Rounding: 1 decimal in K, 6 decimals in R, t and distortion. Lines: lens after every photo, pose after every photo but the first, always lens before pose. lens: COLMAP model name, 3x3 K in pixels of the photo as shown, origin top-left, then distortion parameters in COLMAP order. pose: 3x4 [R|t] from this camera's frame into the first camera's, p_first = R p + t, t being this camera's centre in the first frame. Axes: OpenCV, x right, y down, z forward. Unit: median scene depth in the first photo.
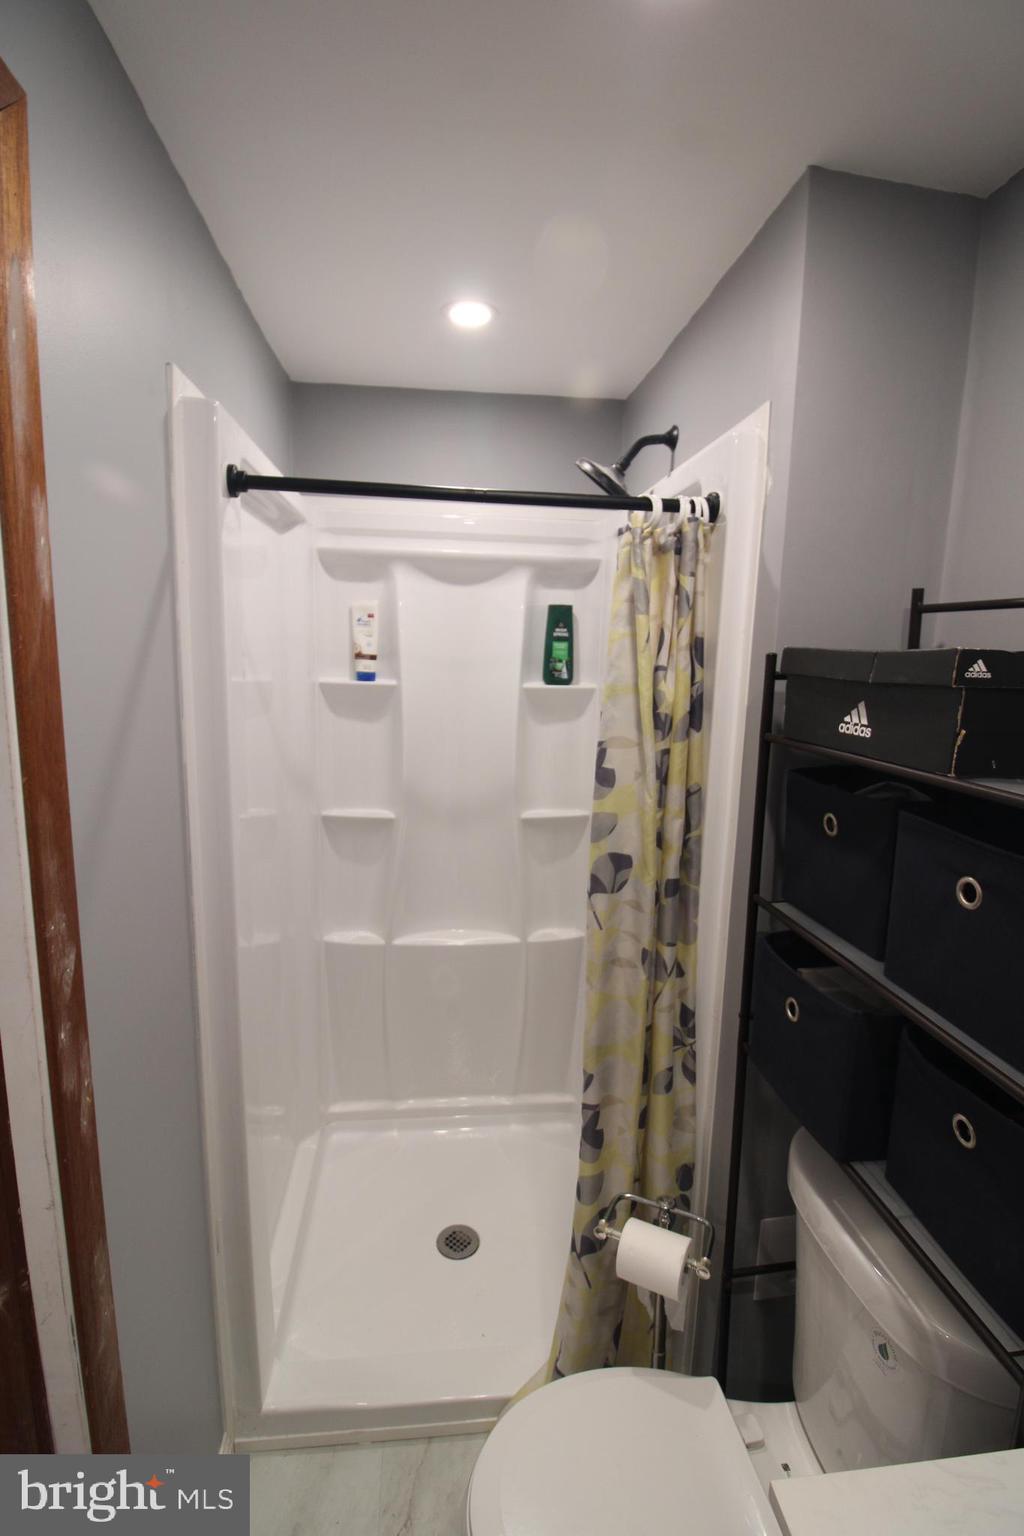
lens RADIAL K [[710.6, 0, 510.7], [0, 710.6, 764.7], [0, 0, 1]] dist [0.000641, 0.000017]
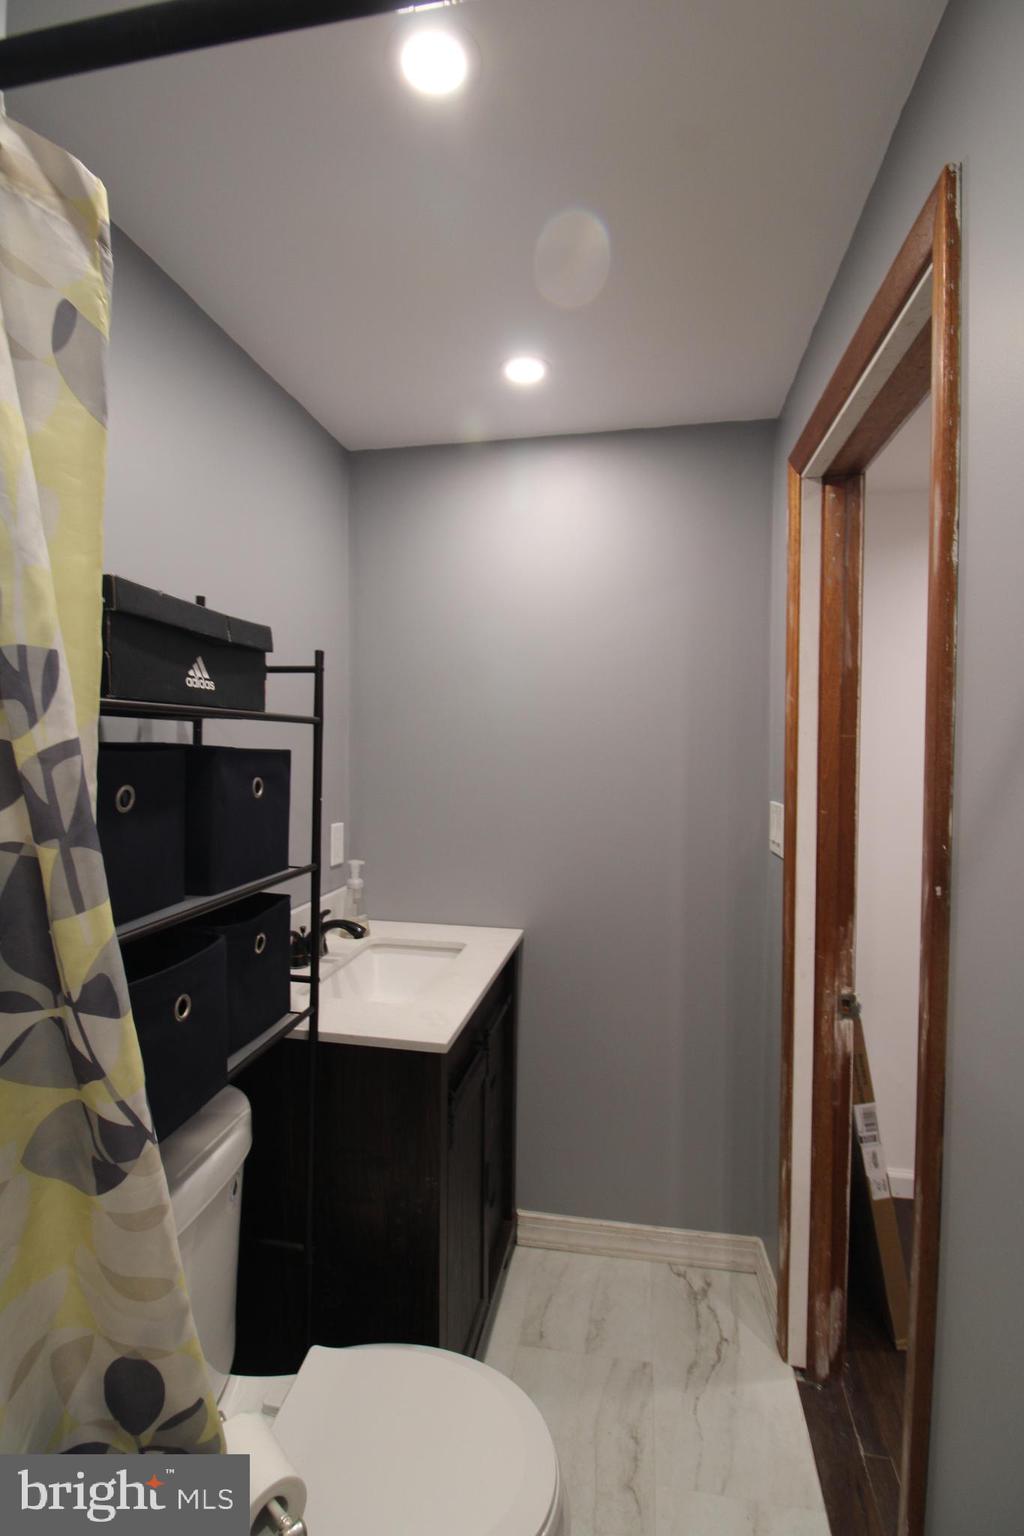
lens RADIAL K [[710.6, 0, 510.1], [0, 710.6, 759.1], [0, 0, 1]] dist [0.000641, 0.000017]
pose [[-0.958171, -0.027486, 0.284873, -0.240858], [0.022427, 0.985106, 0.170482, -0.106389], [-0.285316, 0.169739, -0.943283, 1.854041]]
